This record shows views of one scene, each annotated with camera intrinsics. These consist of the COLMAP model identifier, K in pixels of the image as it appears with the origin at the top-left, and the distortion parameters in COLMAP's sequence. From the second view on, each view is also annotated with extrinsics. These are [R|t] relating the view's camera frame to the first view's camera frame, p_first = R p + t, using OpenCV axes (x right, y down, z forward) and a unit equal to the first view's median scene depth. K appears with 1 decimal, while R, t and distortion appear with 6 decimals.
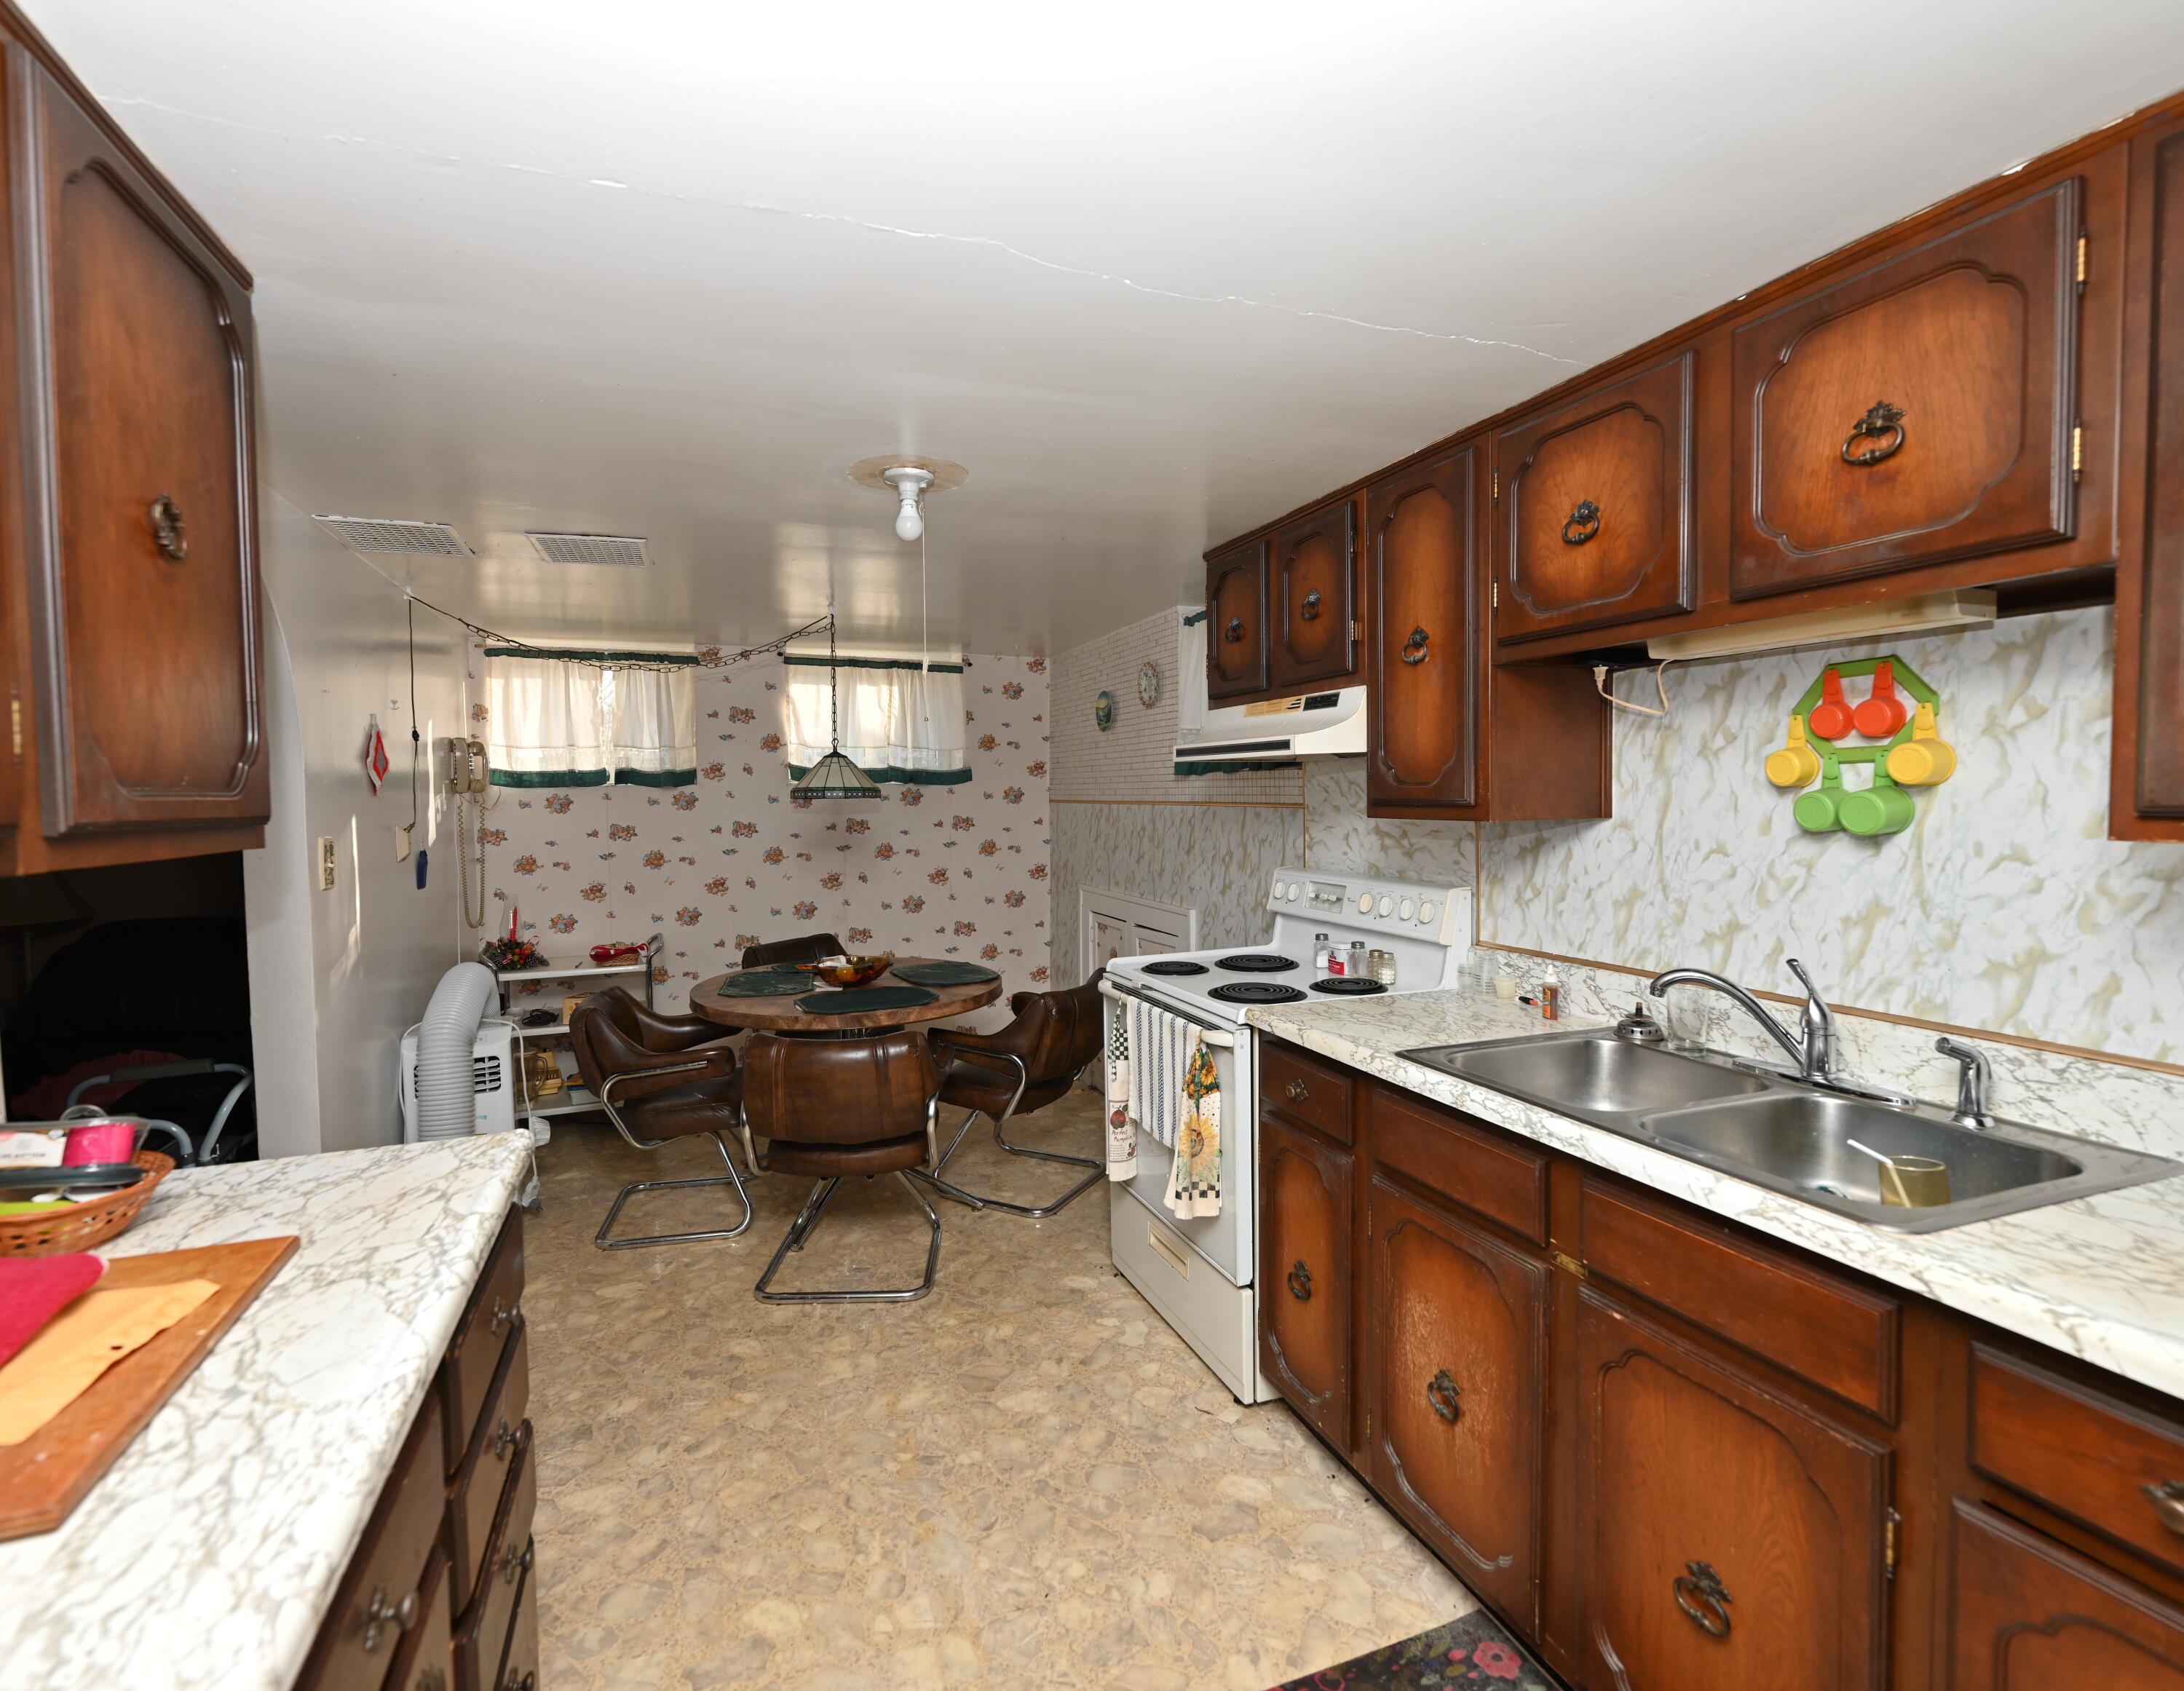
lens RADIAL K [[1047.8, 0, 1056.9], [0, 1047.8, 838.6], [0, 0, 1]] dist [-0.000117, -0.000043]
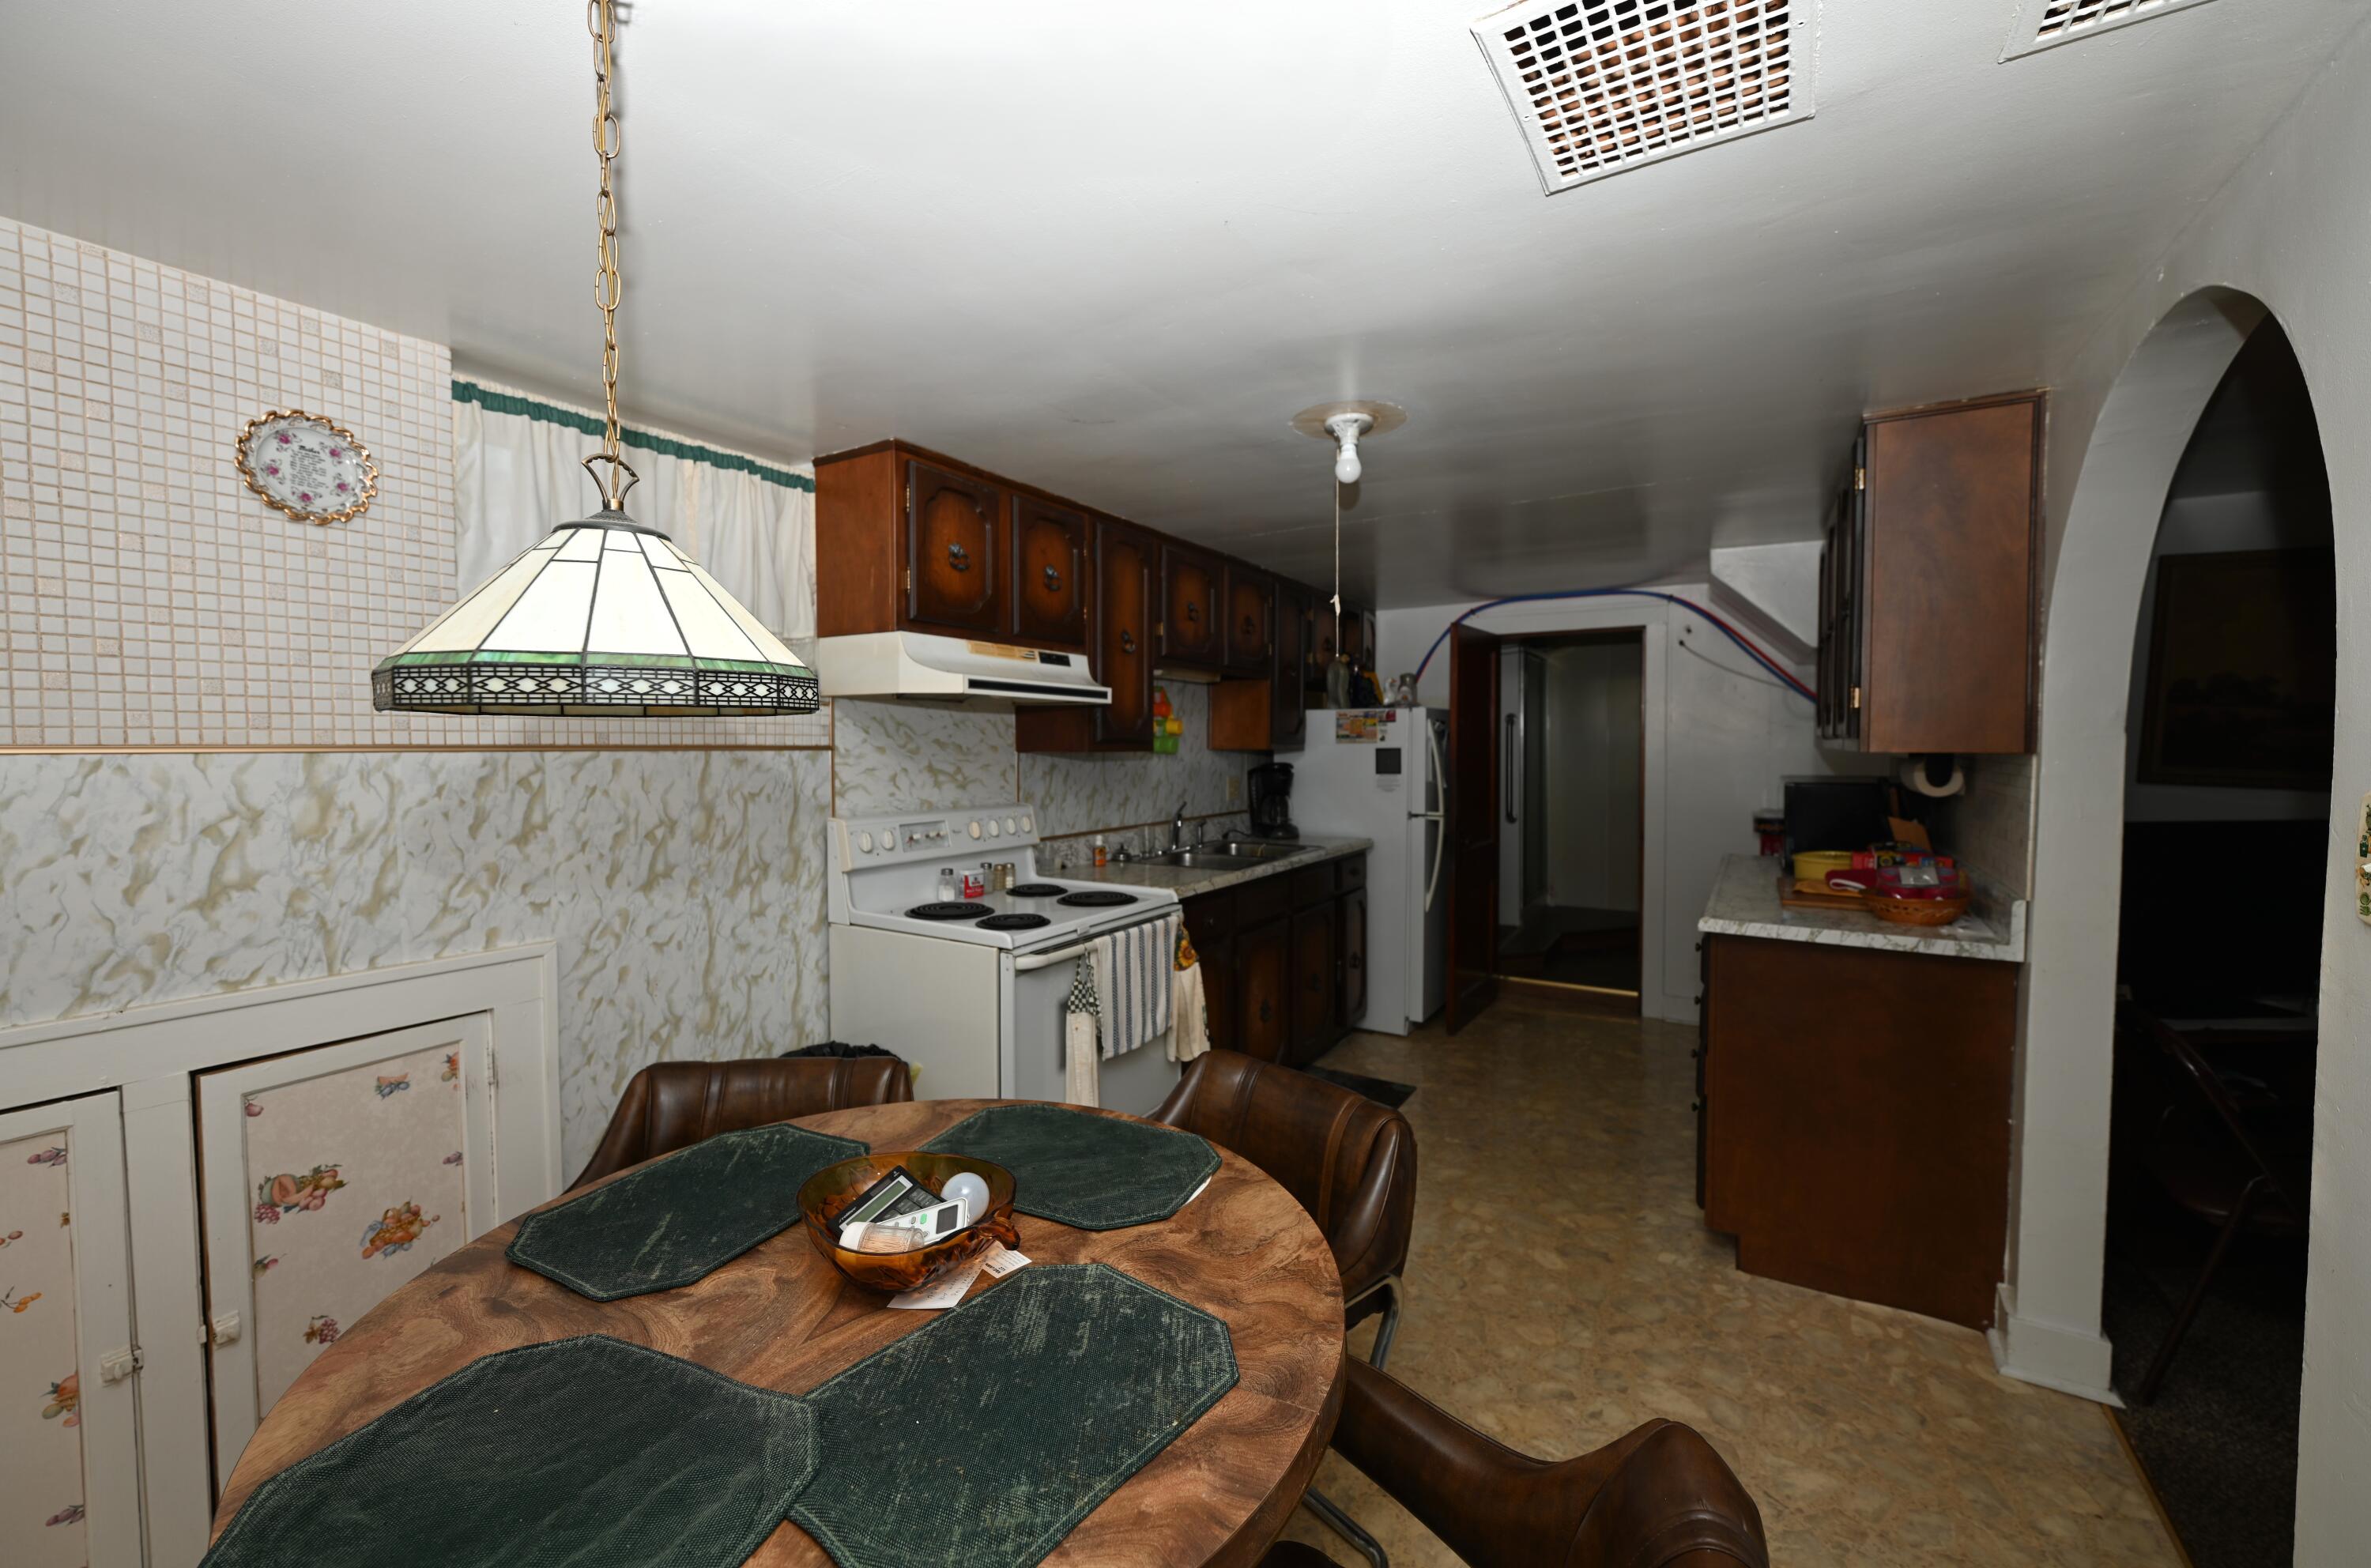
lens RADIAL K [[938.7, 0, 1185.5], [0, 938.7, 784.0], [0, 0, 1]] dist [0.000054, 0.000011]
pose [[-0.631546, -0.020492, 0.775068, -0.603039], [0.042282, 0.997253, 0.060819, -0.038954], [-0.774185, 0.071182, -0.628945, 1.361896]]
